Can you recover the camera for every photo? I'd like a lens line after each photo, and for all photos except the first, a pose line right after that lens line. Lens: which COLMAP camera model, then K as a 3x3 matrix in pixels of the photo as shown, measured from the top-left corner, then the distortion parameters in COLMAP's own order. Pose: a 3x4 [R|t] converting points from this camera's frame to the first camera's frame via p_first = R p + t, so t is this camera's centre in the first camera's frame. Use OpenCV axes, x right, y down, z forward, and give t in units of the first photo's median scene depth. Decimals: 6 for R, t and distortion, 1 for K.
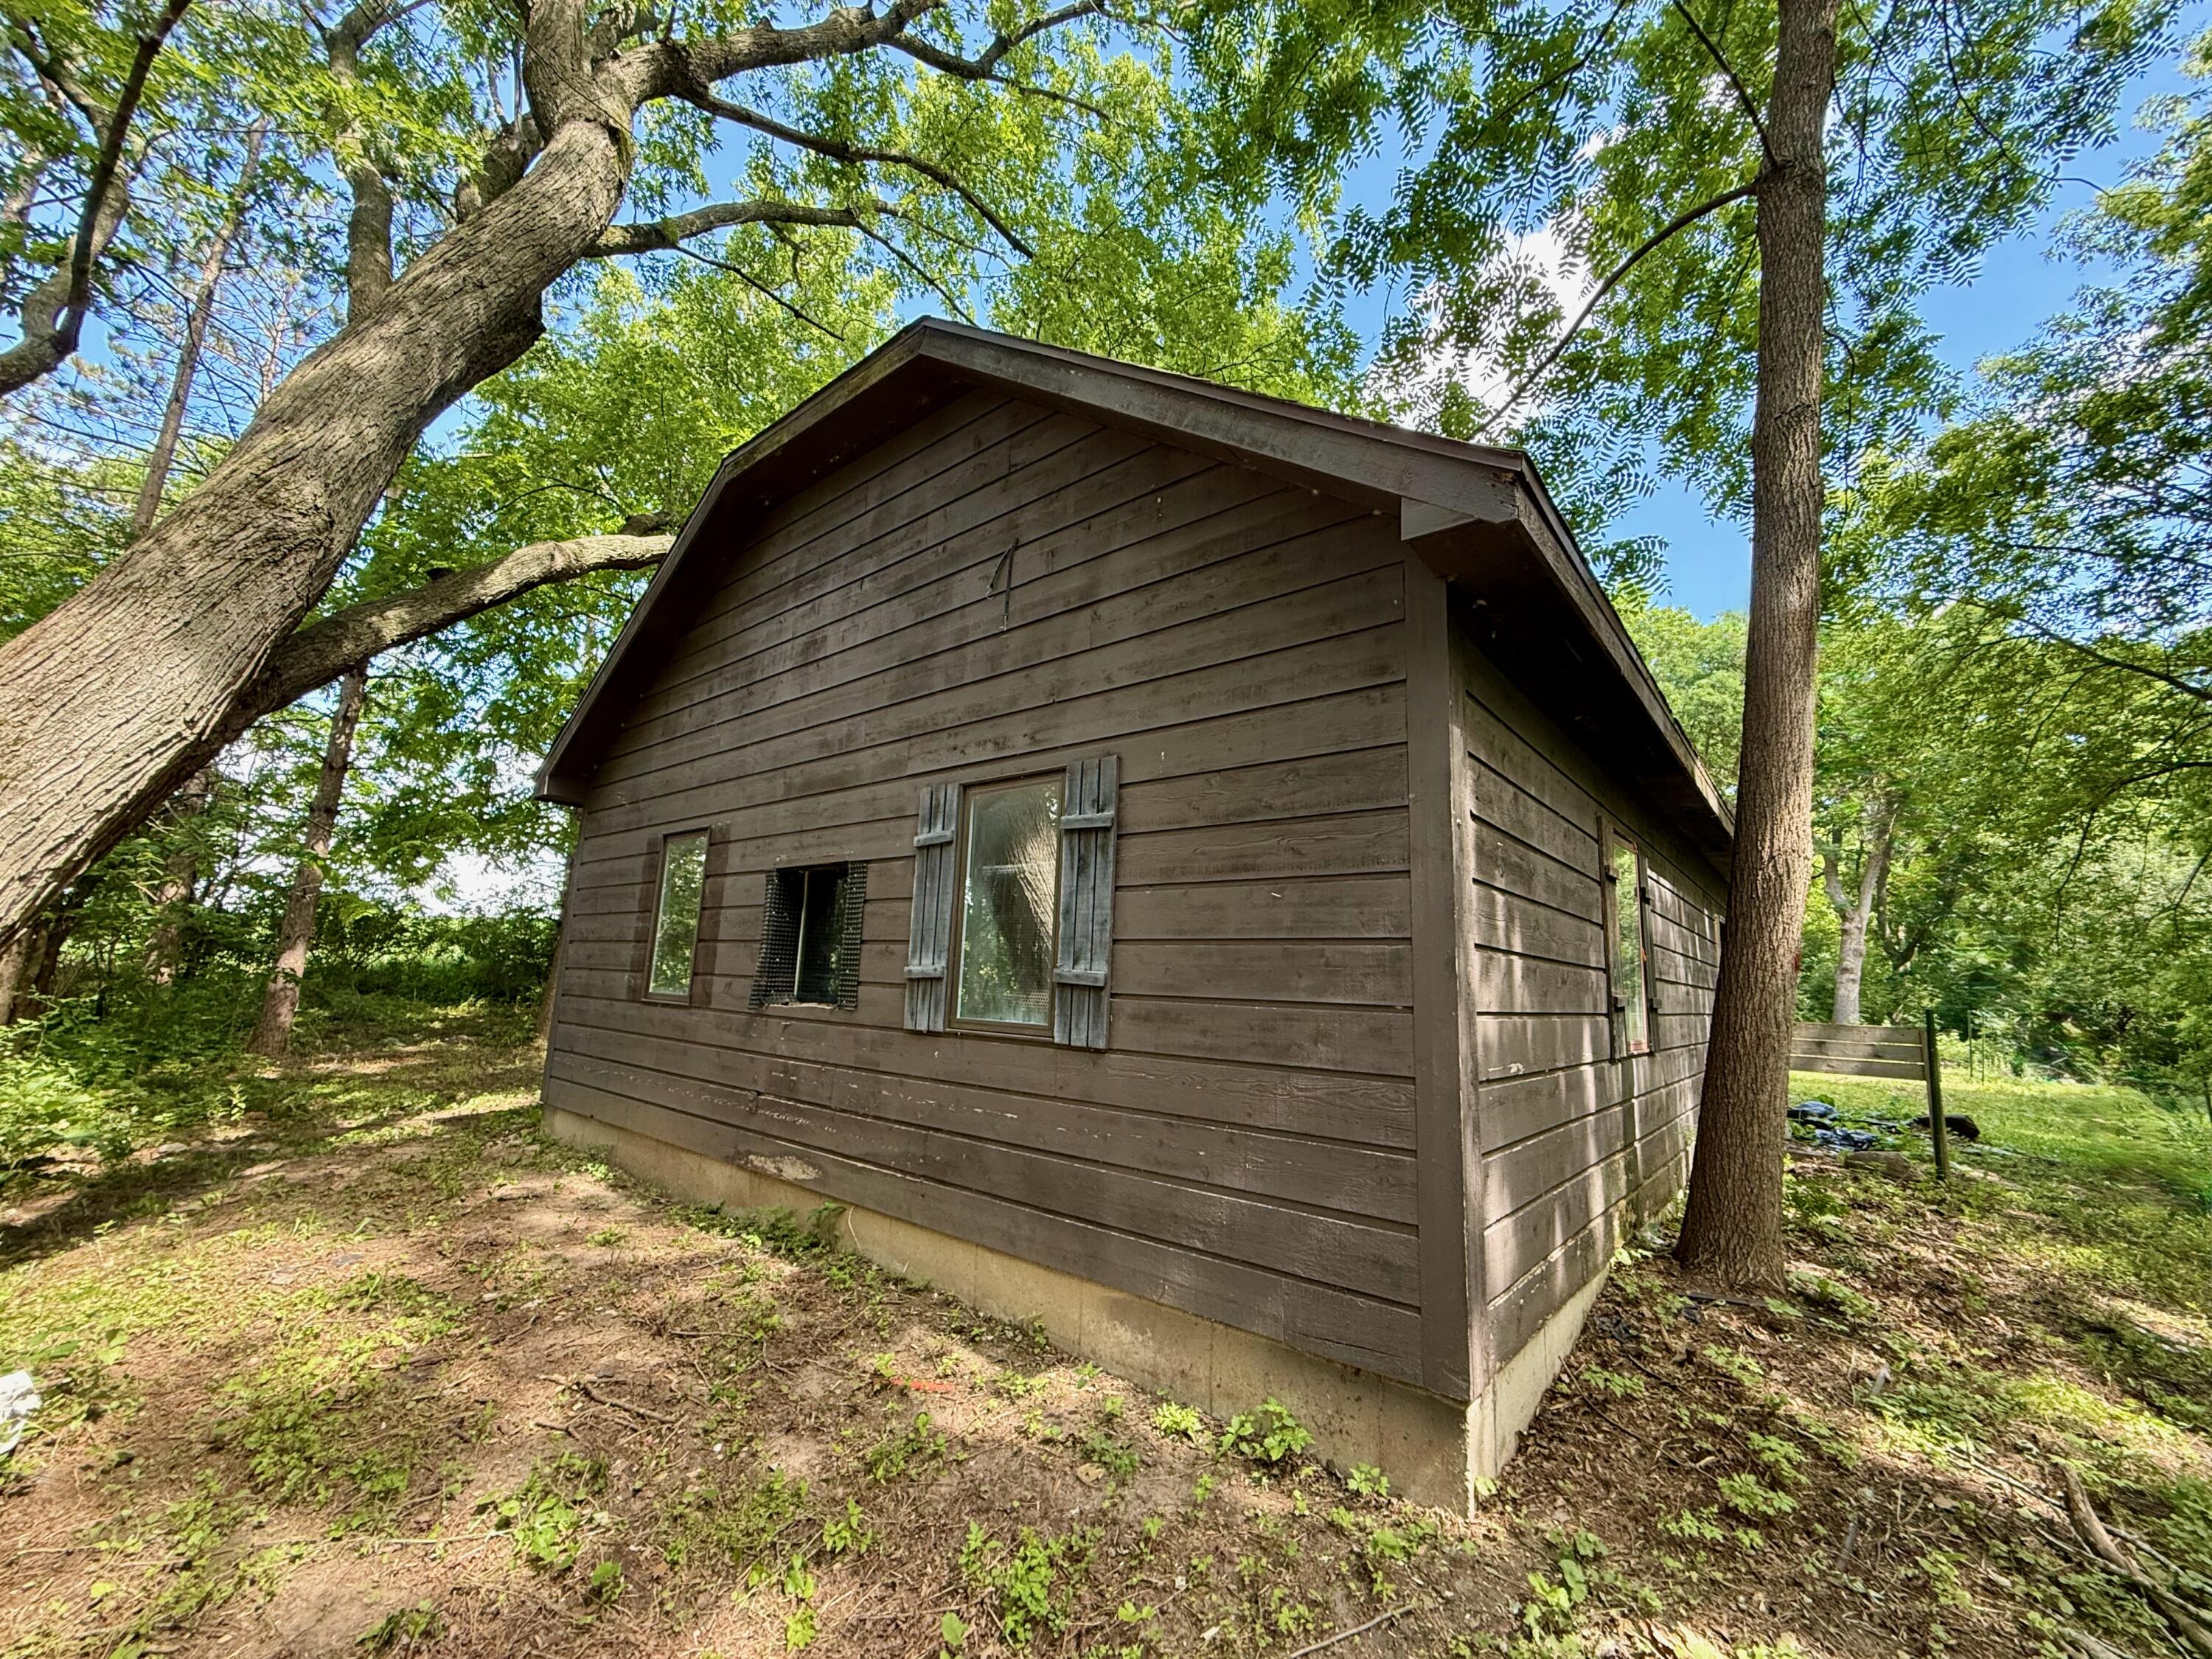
lens RADIAL K [[880.9, 0, 1106.0], [0, 880.9, 829.5], [0, 0, 1]] dist [-0.017862, -0.000188]
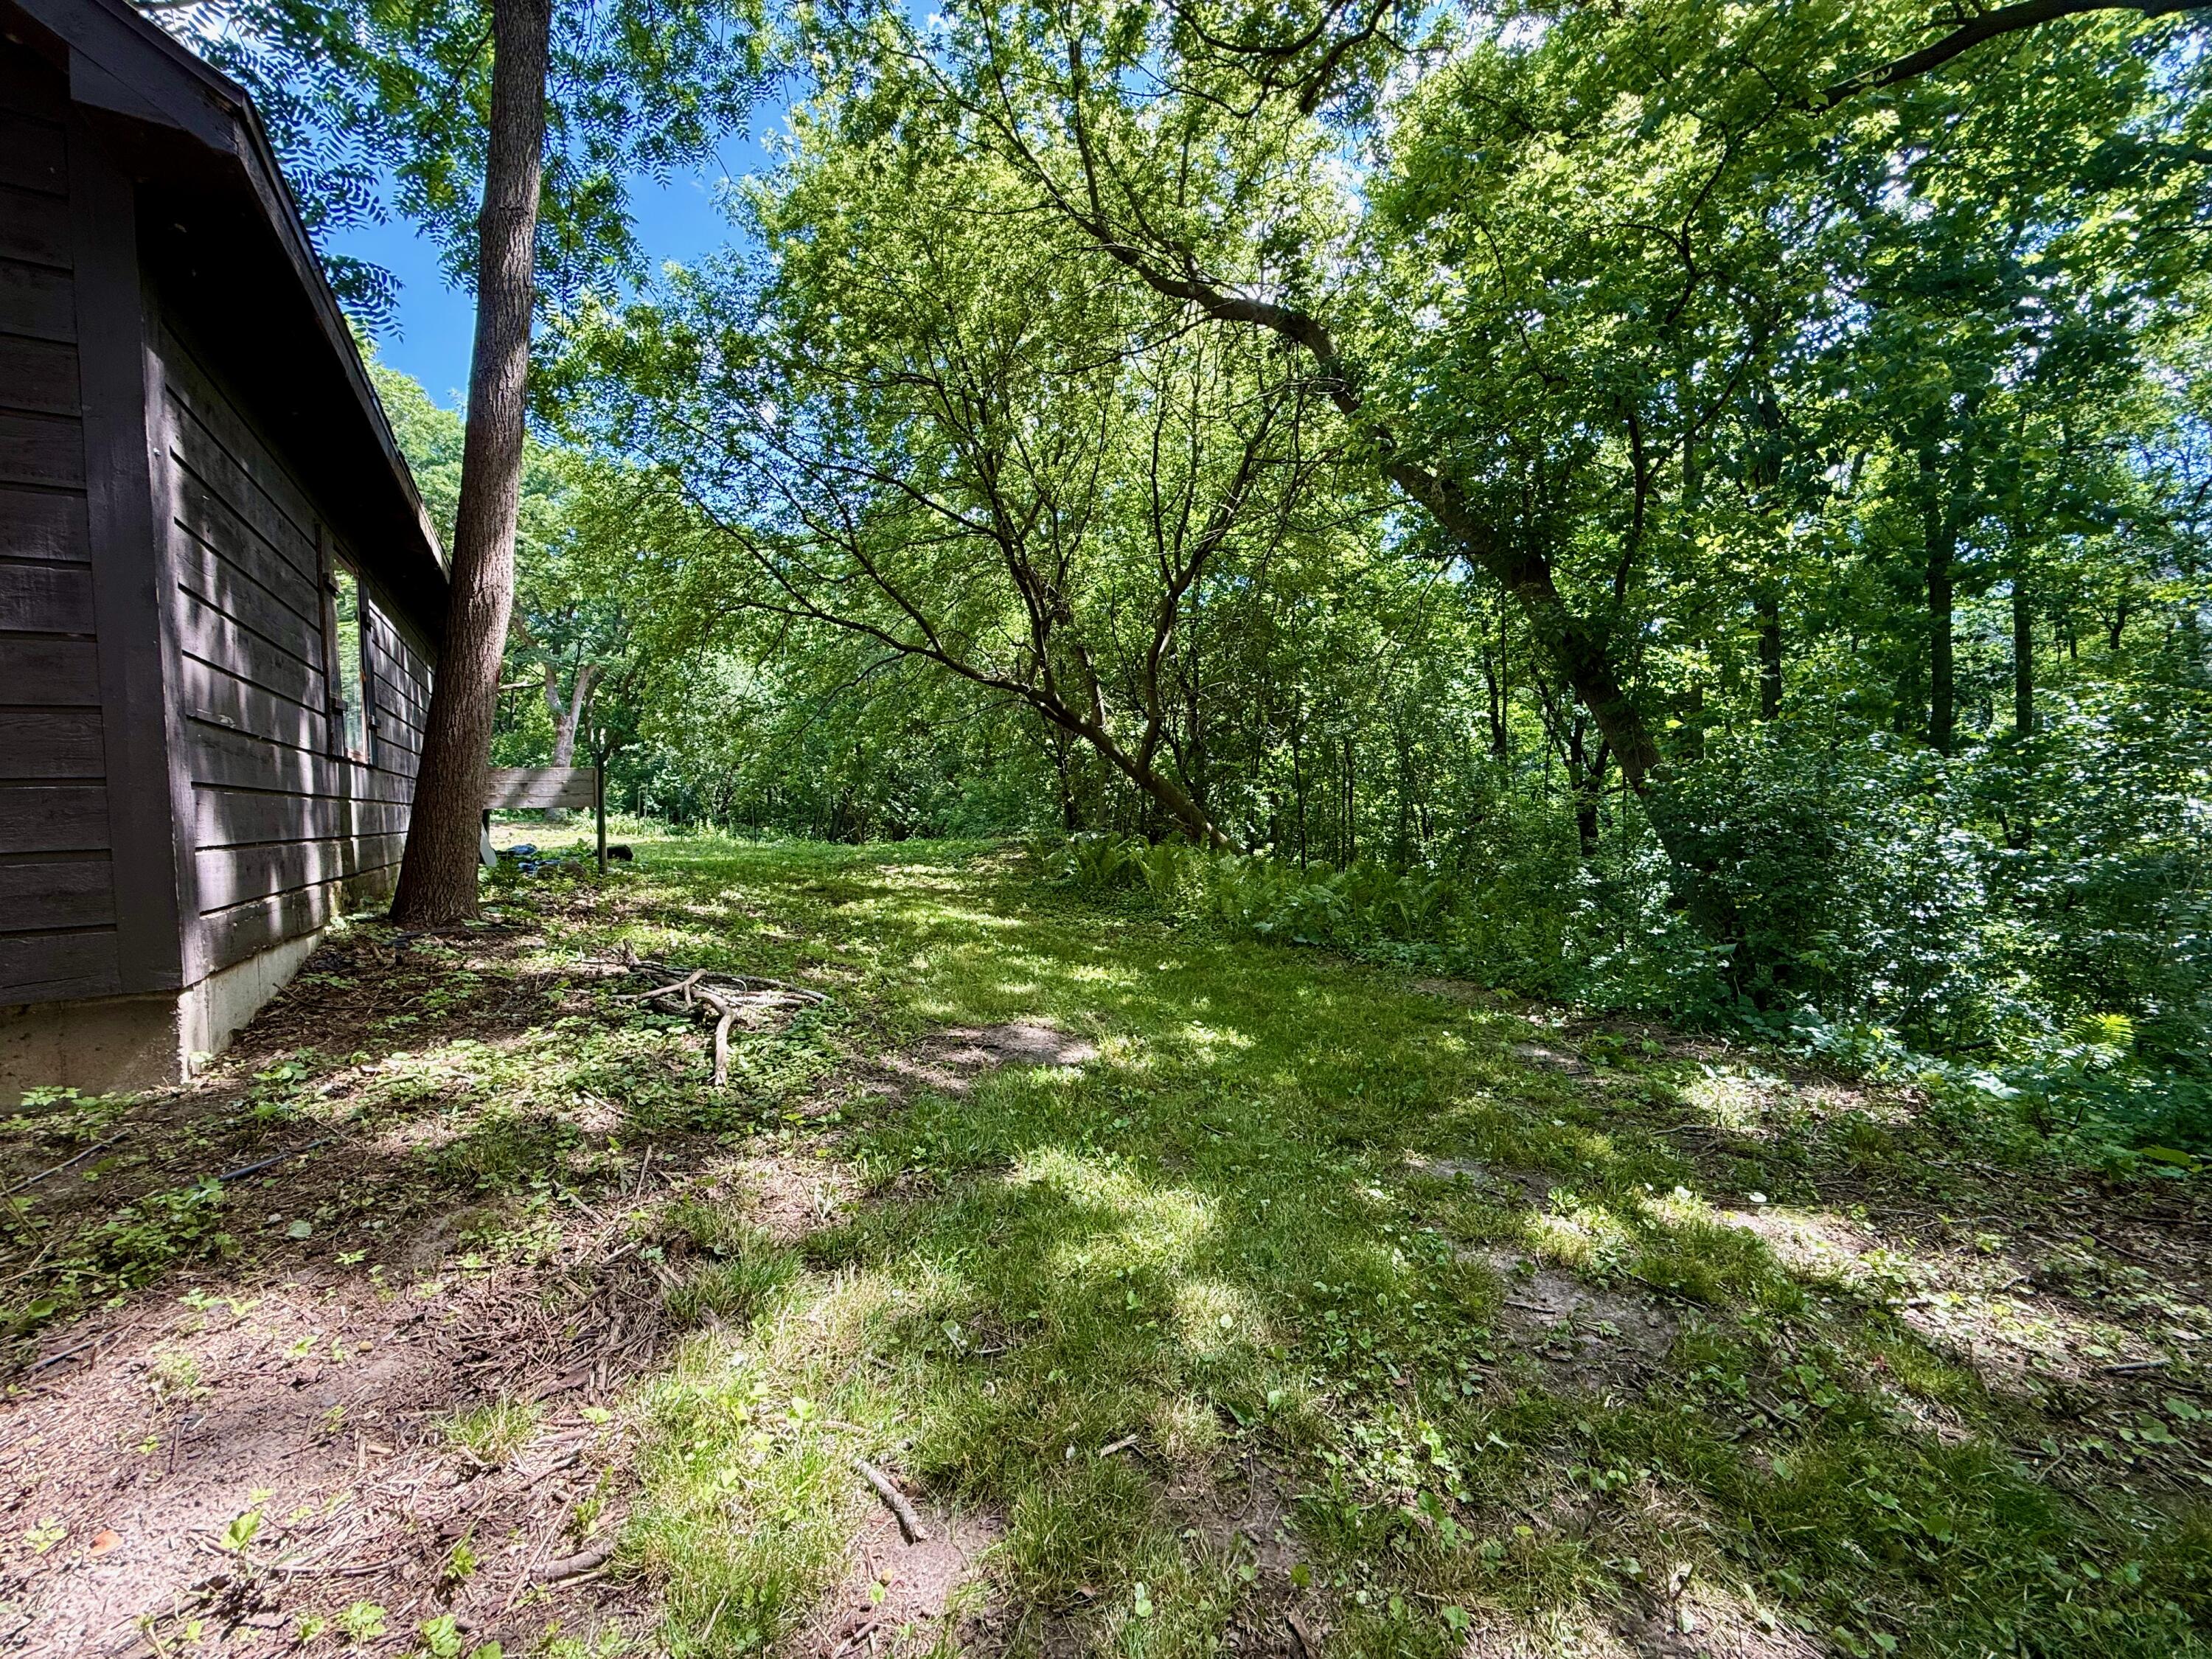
lens RADIAL K [[880.2, 0, 1059.2], [0, 880.2, 831.8], [0, 0, 1]] dist [0.014450, -0.000303]
pose [[0.352229, -0.072346, 0.933114, -0.130078], [-0.126150, 0.984240, 0.123928, 0.098258], [-0.927373, -0.161363, 0.337551, -0.212597]]
